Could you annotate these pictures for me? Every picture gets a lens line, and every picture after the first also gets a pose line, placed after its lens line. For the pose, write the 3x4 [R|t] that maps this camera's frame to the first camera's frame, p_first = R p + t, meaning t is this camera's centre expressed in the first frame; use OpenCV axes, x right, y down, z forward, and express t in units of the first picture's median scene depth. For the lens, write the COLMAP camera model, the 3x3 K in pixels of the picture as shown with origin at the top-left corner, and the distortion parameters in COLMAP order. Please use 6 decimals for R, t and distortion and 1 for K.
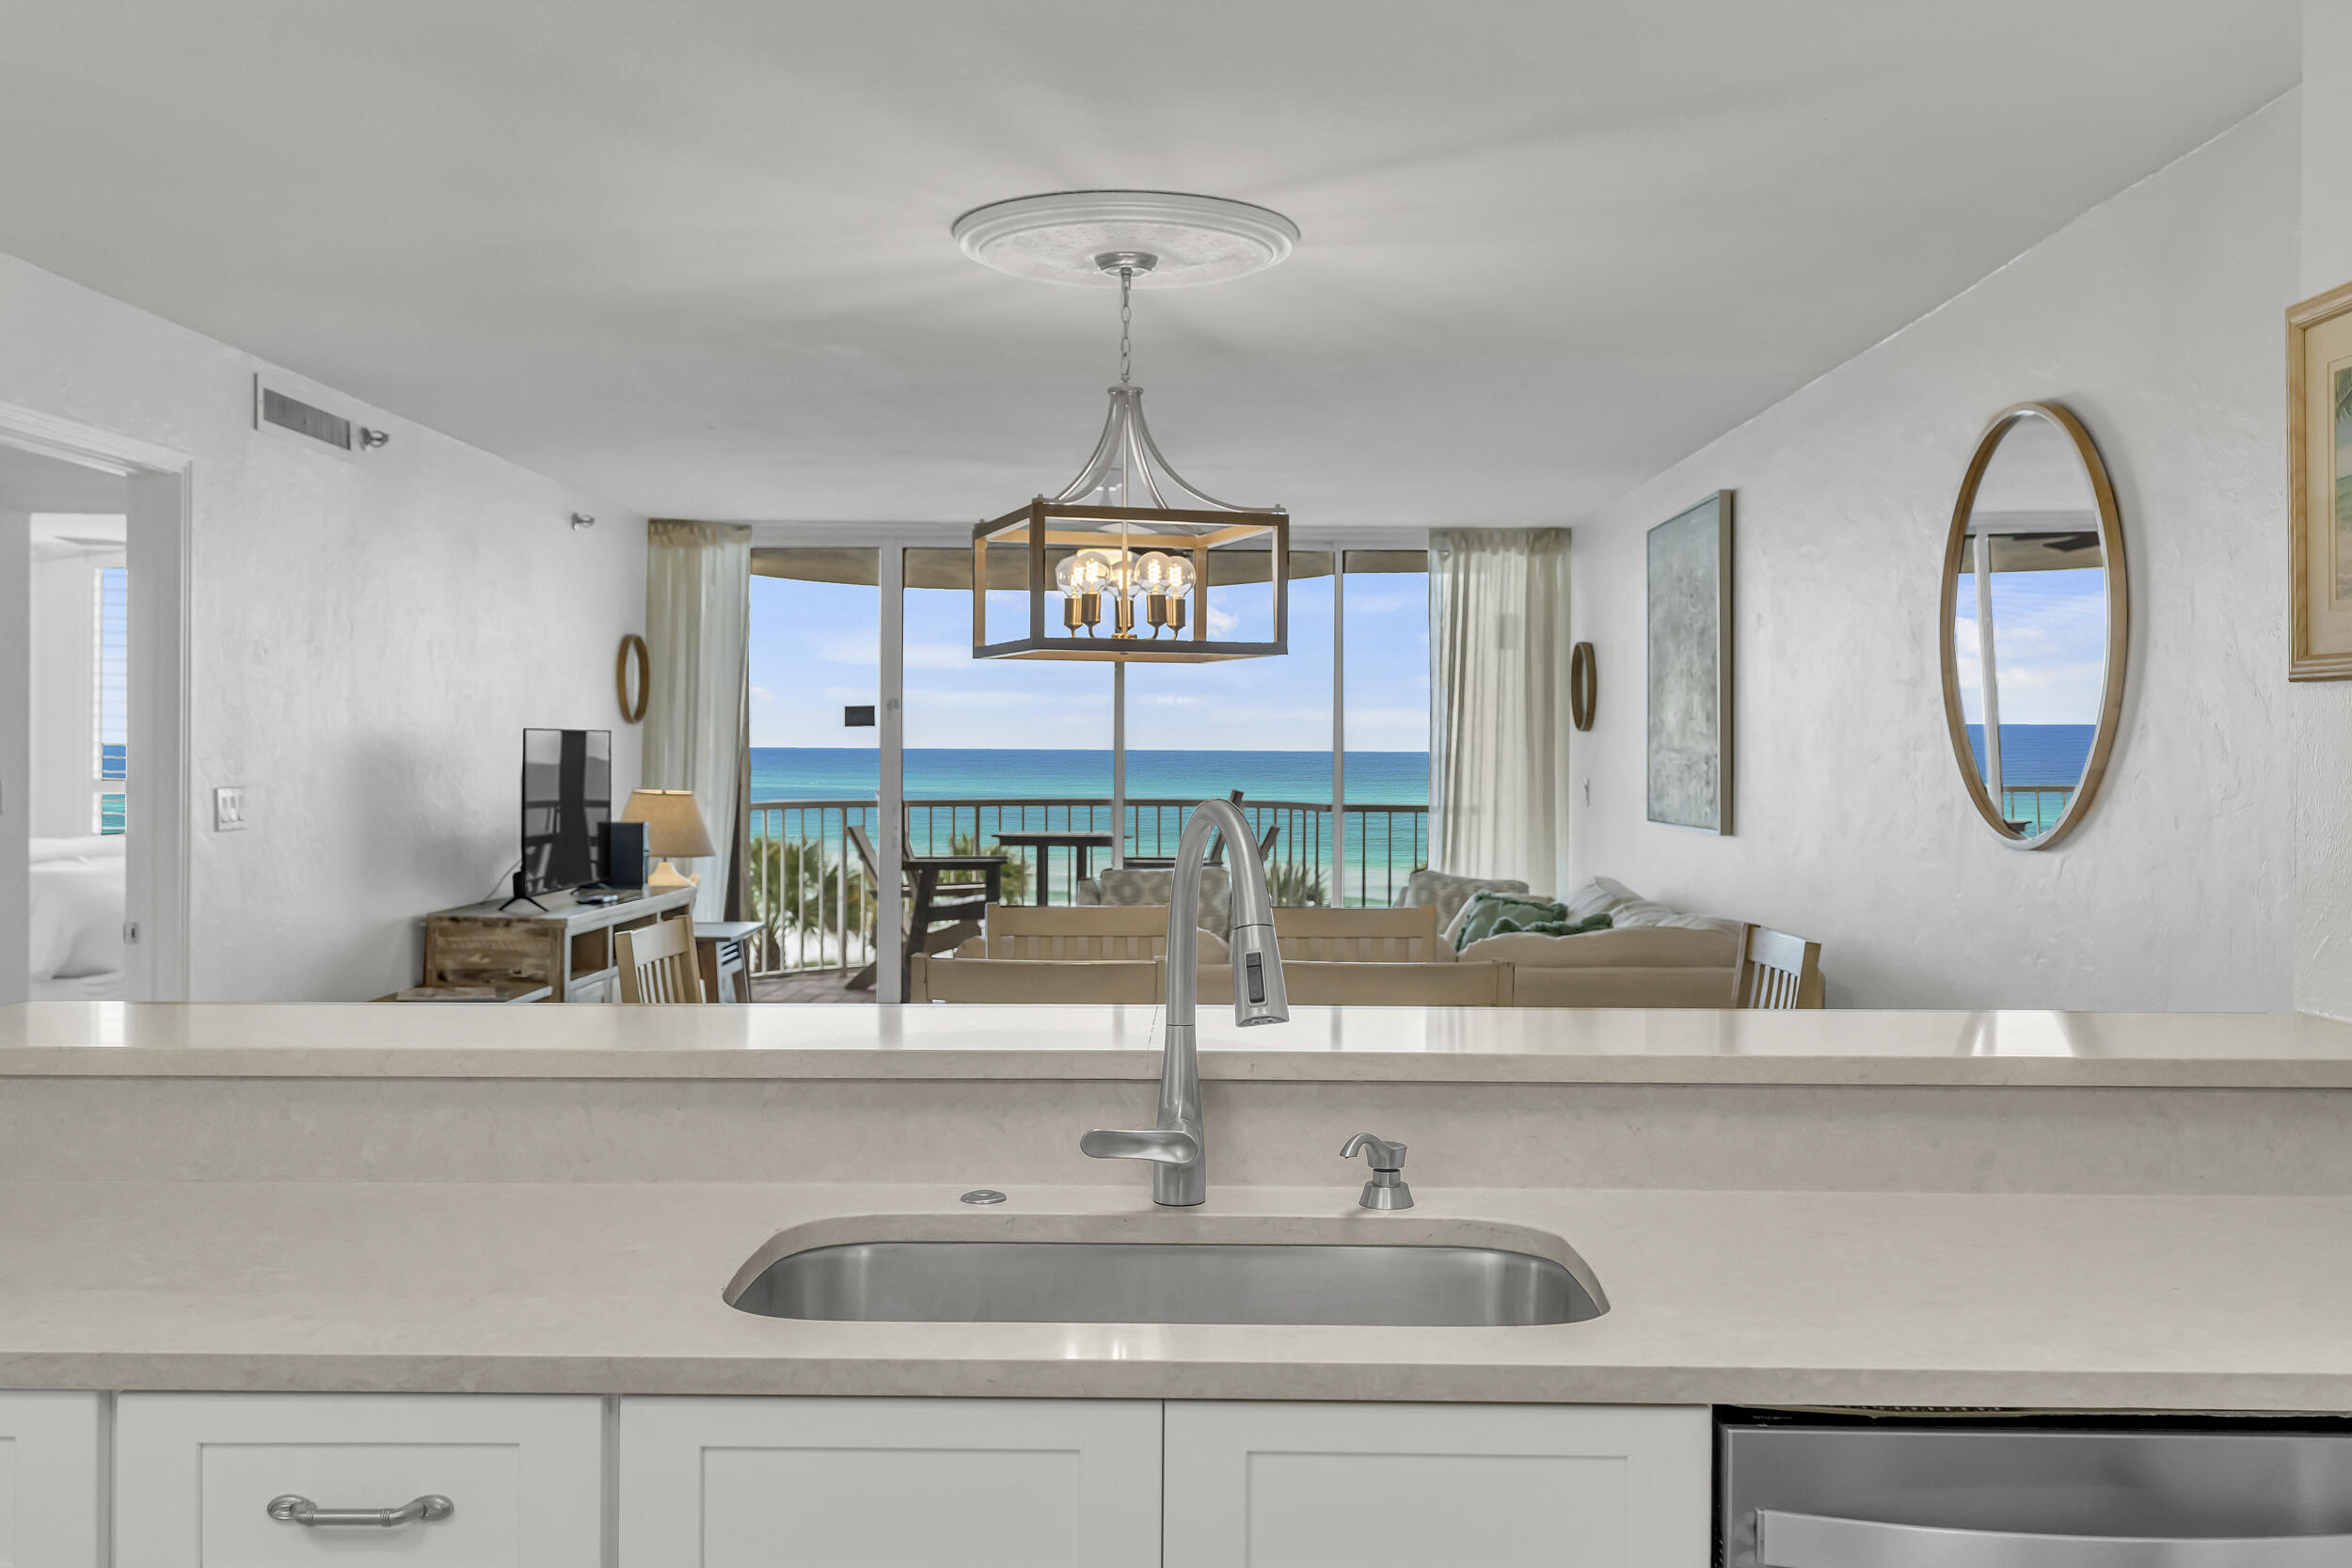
lens RADIAL K [[2113.6, 0, 1190.9], [0, 2113.6, 775.3], [0, 0, 1]] dist [-0.005603, 0.016216]
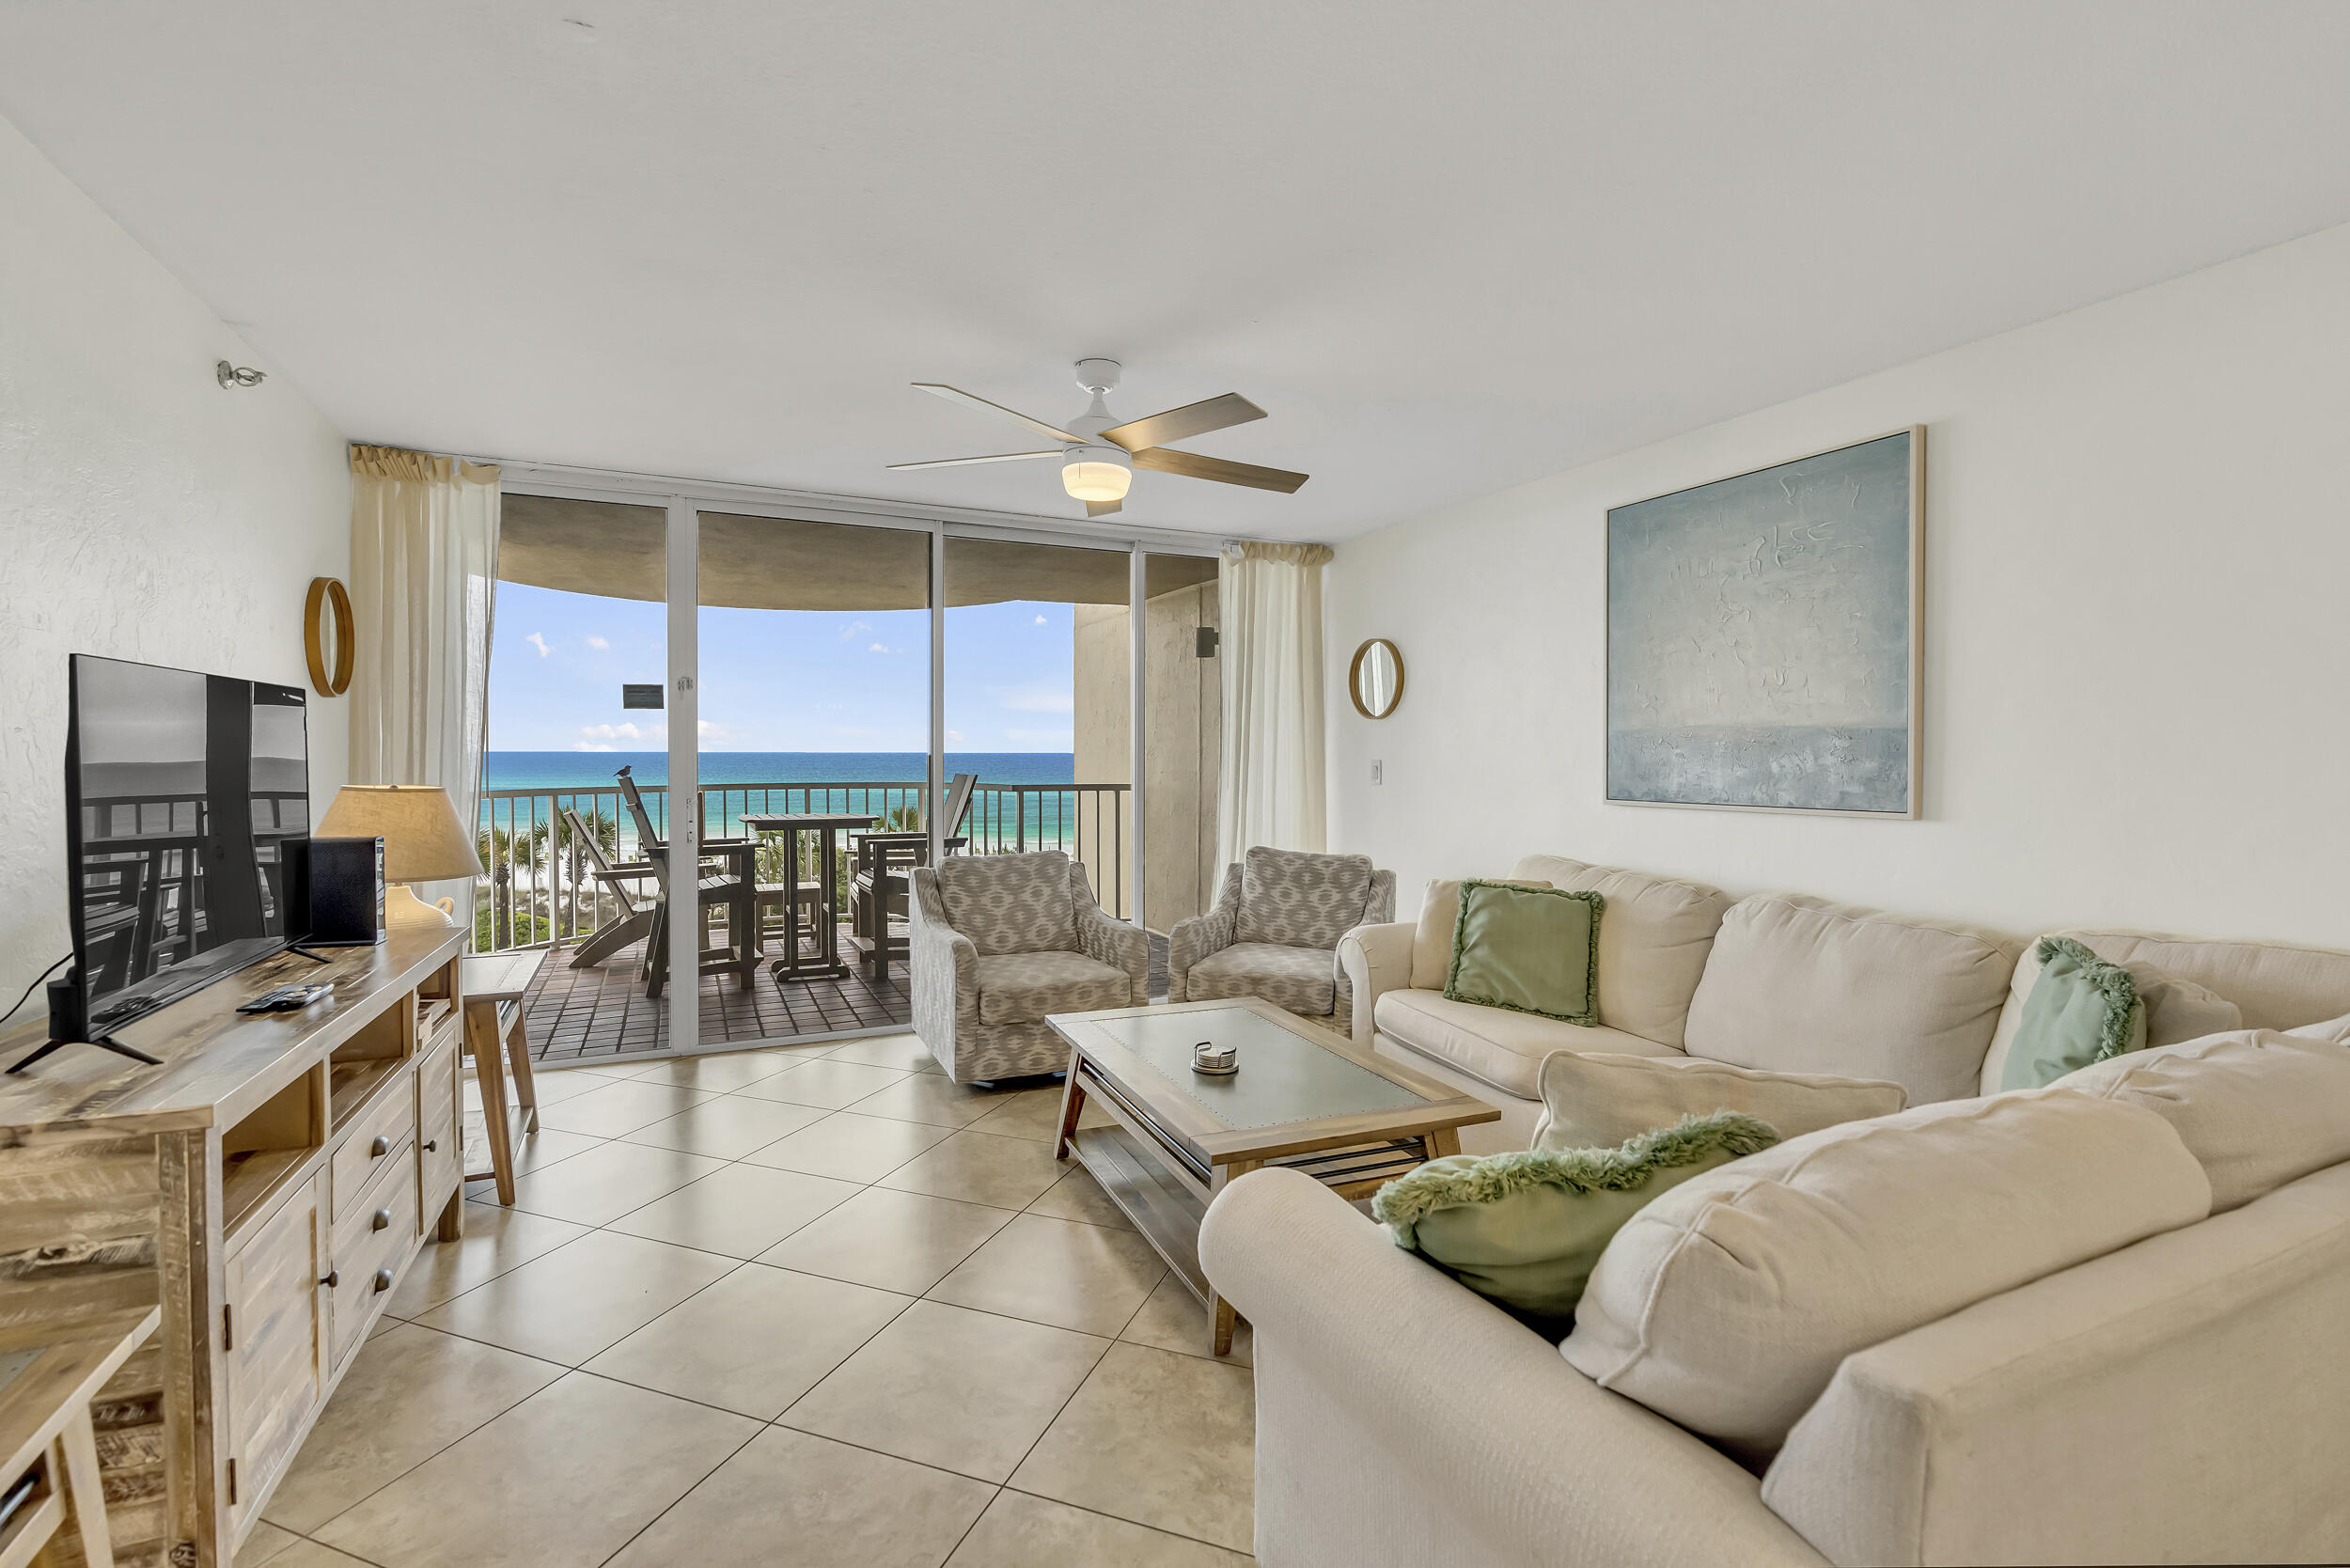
lens RADIAL K [[1058.3, 0, 1180.6], [0, 1058.3, 776.4], [0, 0, 1]] dist [-0.007079, 0.001924]
pose [[0.902006, -0.013326, 0.431519, -0.168054], [0.008438, 0.999877, 0.013238, 0.001988], [-0.431642, -0.008300, 0.902007, 0.580716]]
